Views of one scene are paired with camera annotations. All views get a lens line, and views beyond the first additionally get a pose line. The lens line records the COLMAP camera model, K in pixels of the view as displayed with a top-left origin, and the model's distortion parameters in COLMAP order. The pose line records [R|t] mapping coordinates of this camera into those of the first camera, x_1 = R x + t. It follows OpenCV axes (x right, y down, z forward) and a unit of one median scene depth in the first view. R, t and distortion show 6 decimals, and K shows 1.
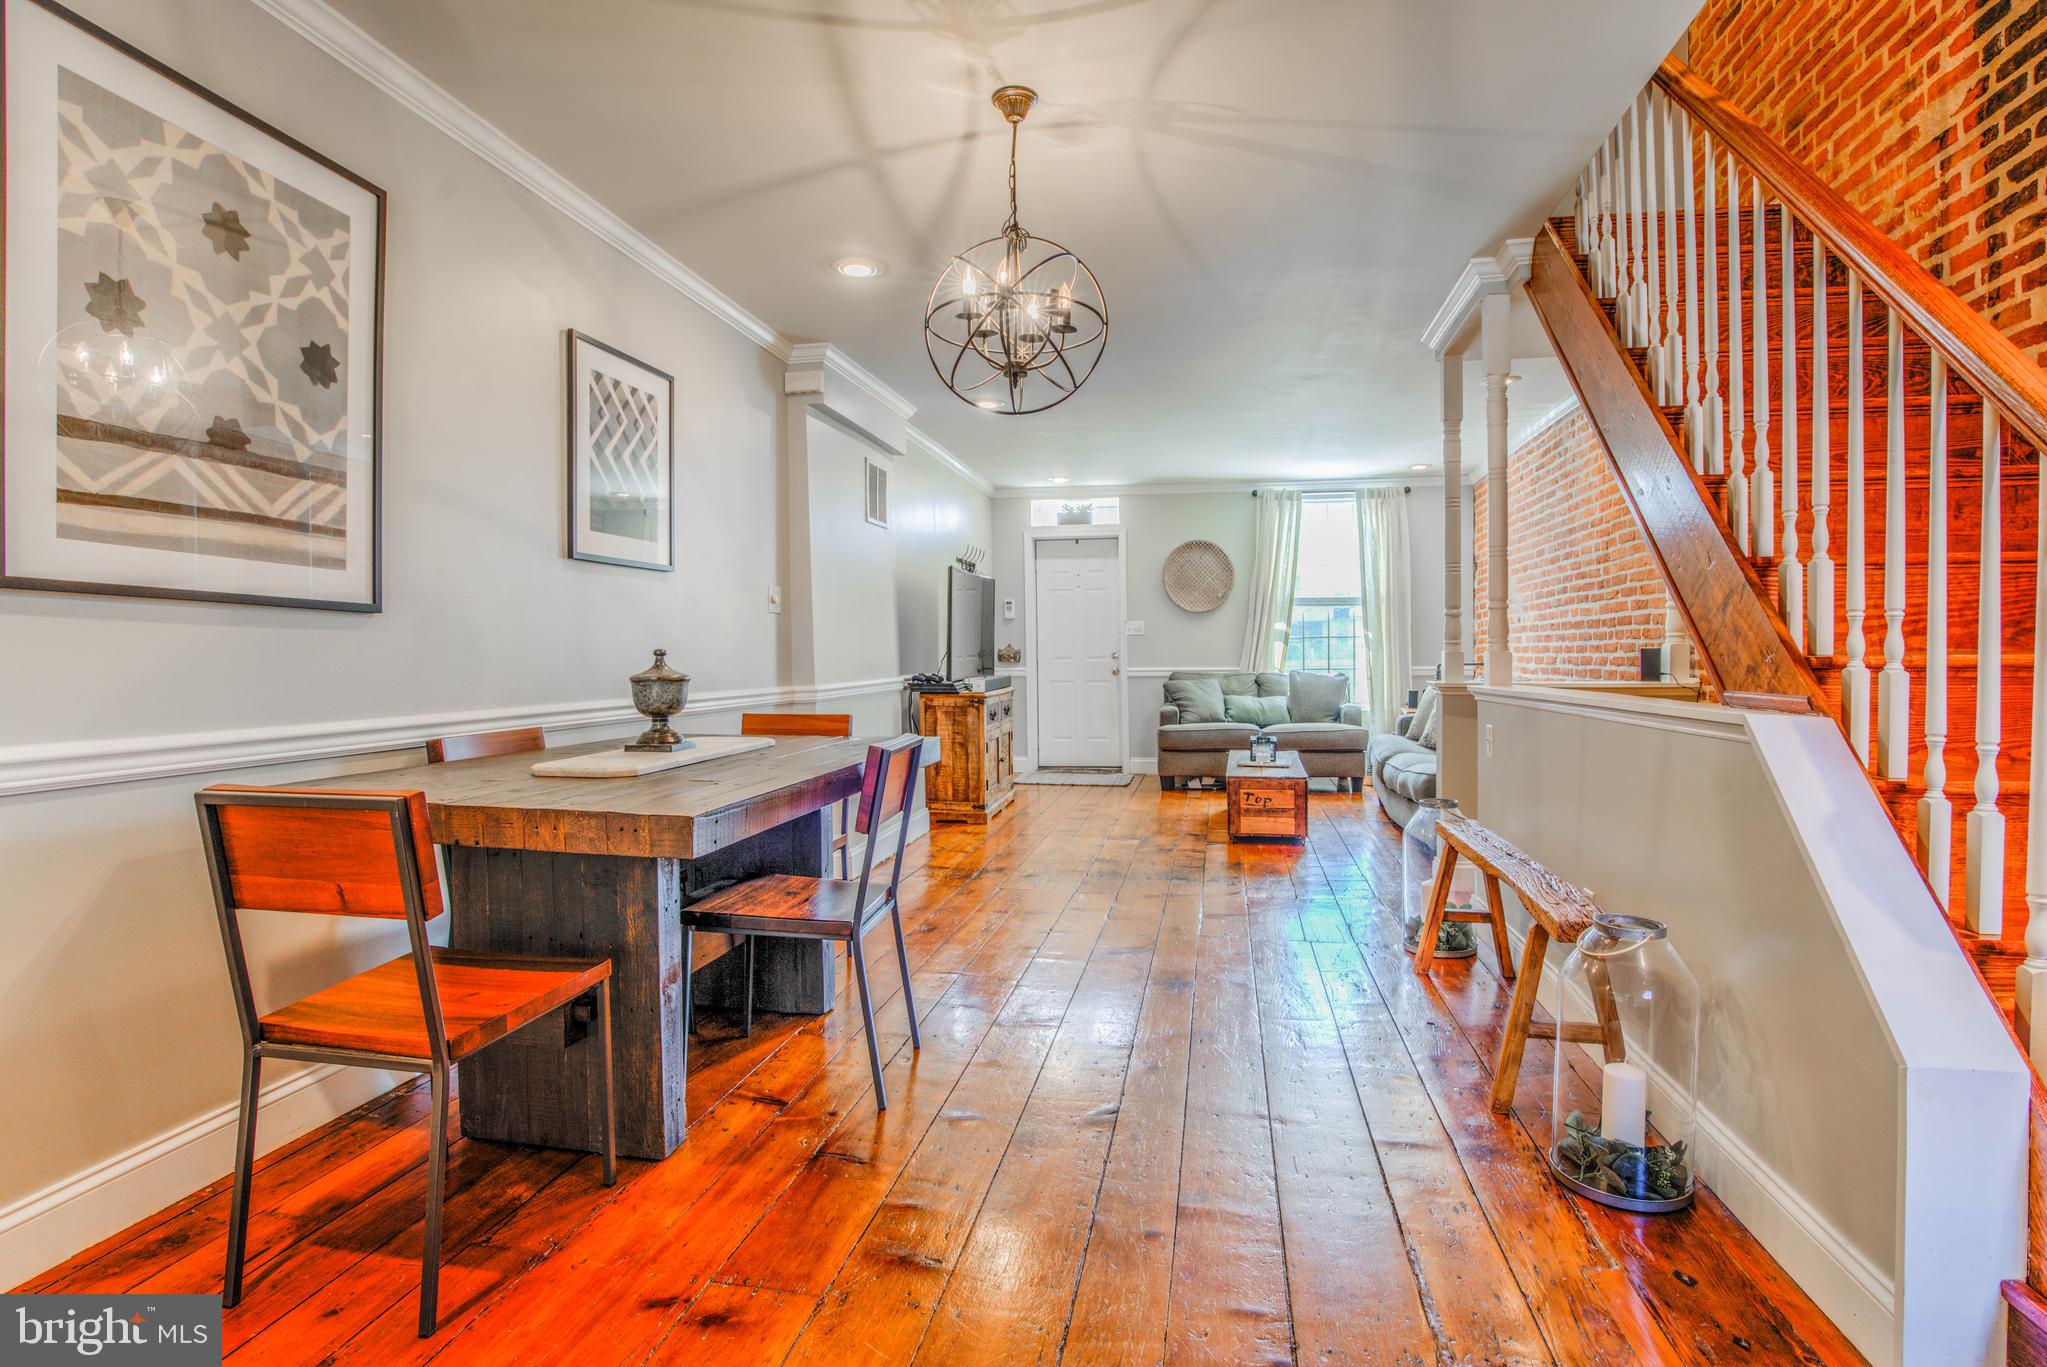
lens RADIAL K [[1036.6, 0, 1010.6], [0, 1036.6, 662.7], [0, 0, 1]] dist [-0.048420, 0.013080]
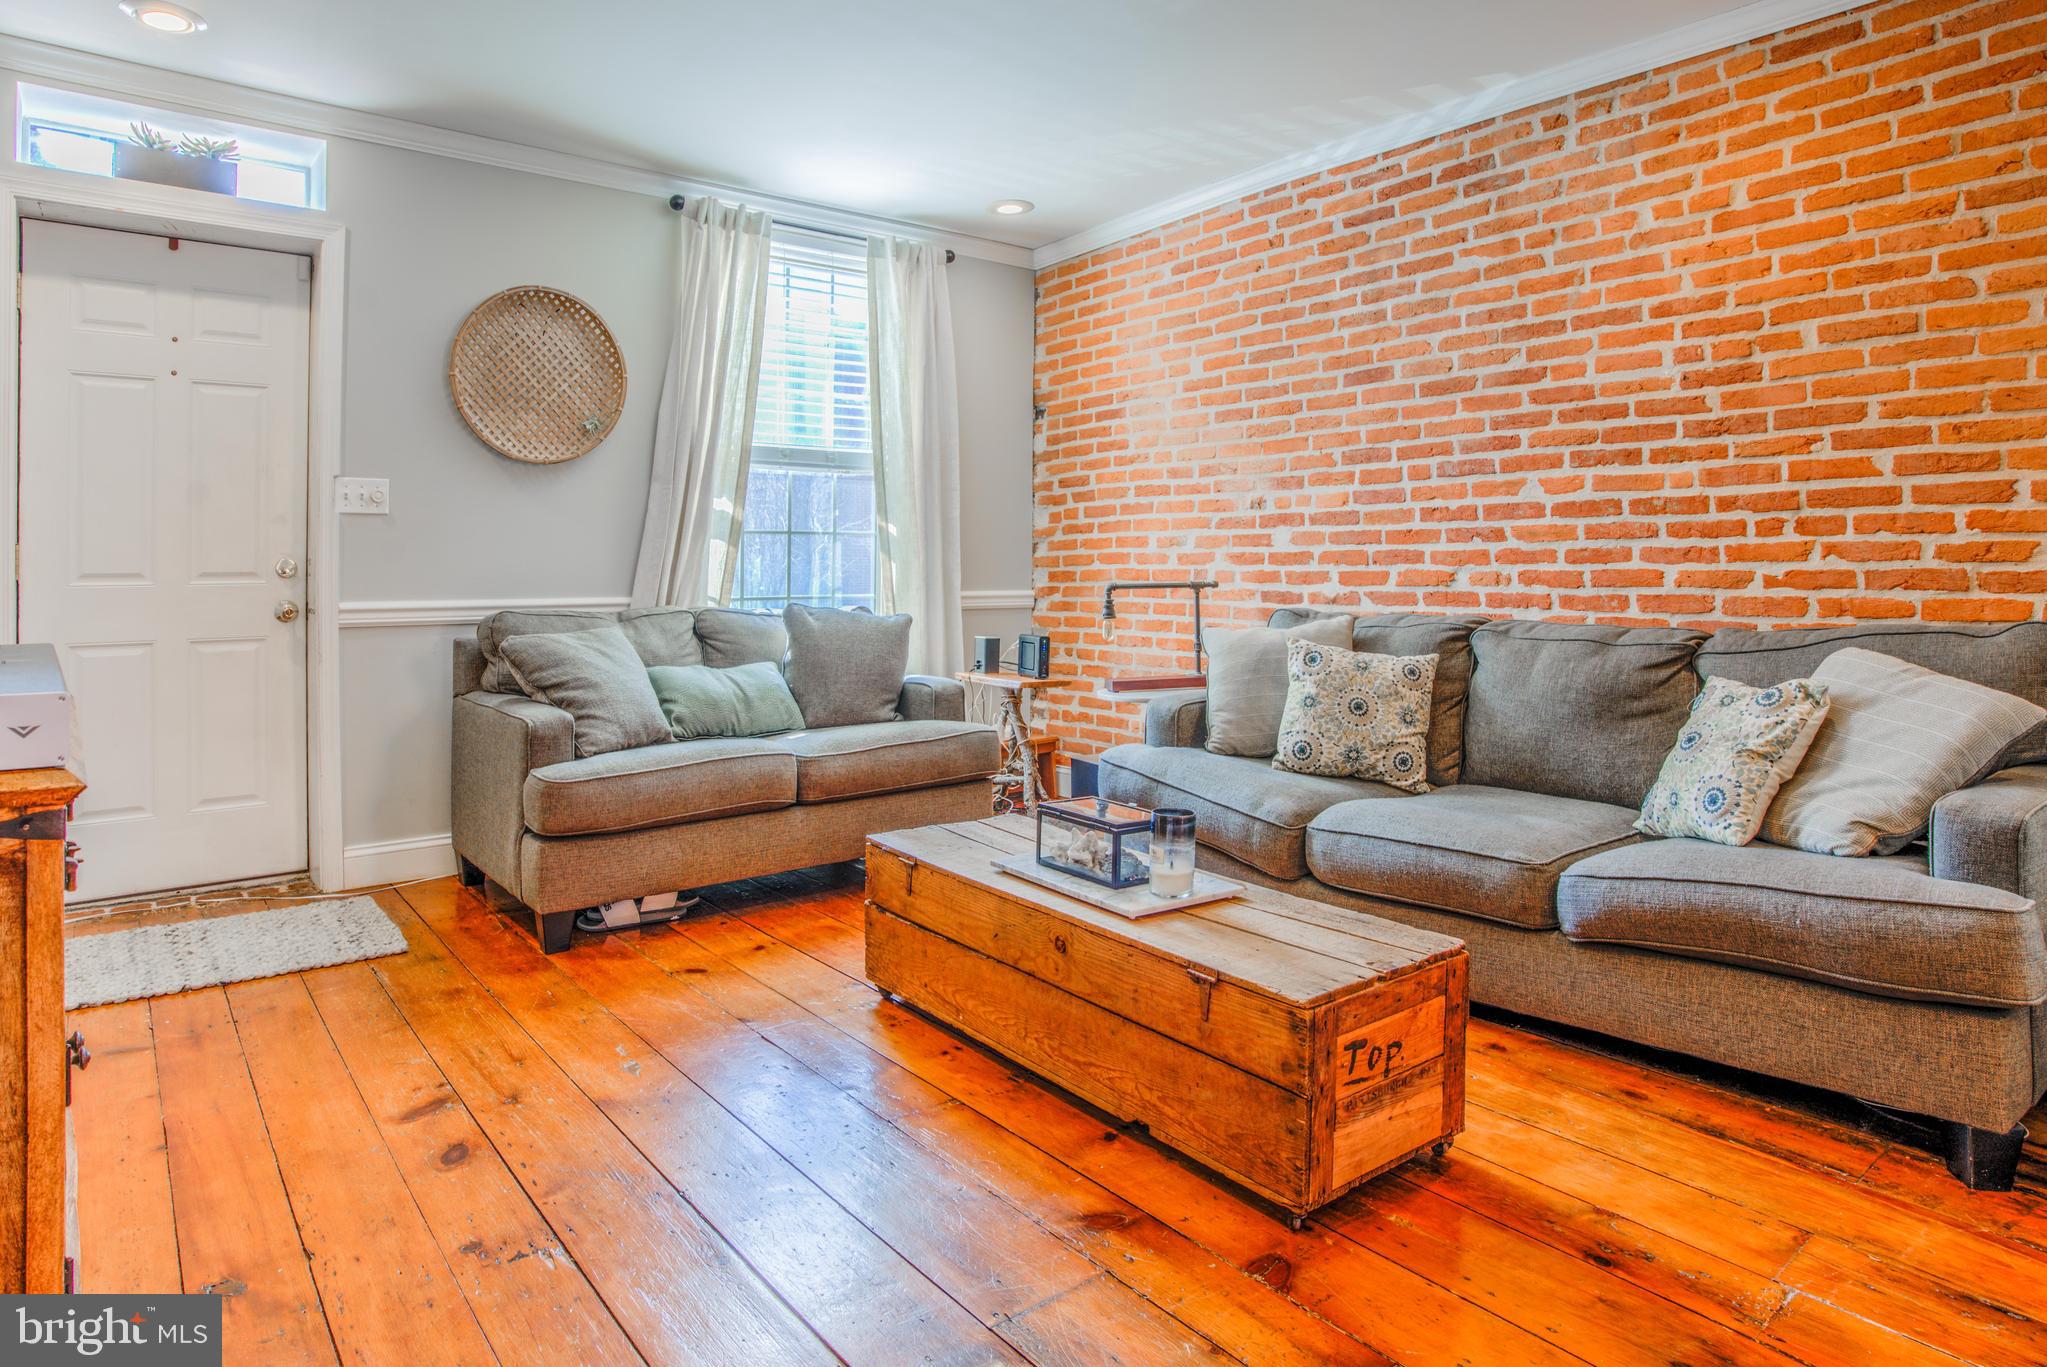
lens RADIAL K [[1199.4, 0, 1036.3], [0, 1199.4, 528.2], [0, 0, 1]] dist [-0.045733, 0.002514]
pose [[0.632140, 0.029868, 0.774278, -0.128335], [0.004702, 0.999091, -0.042379, -0.005441], [-0.774840, 0.030431, 0.631425, 1.265890]]
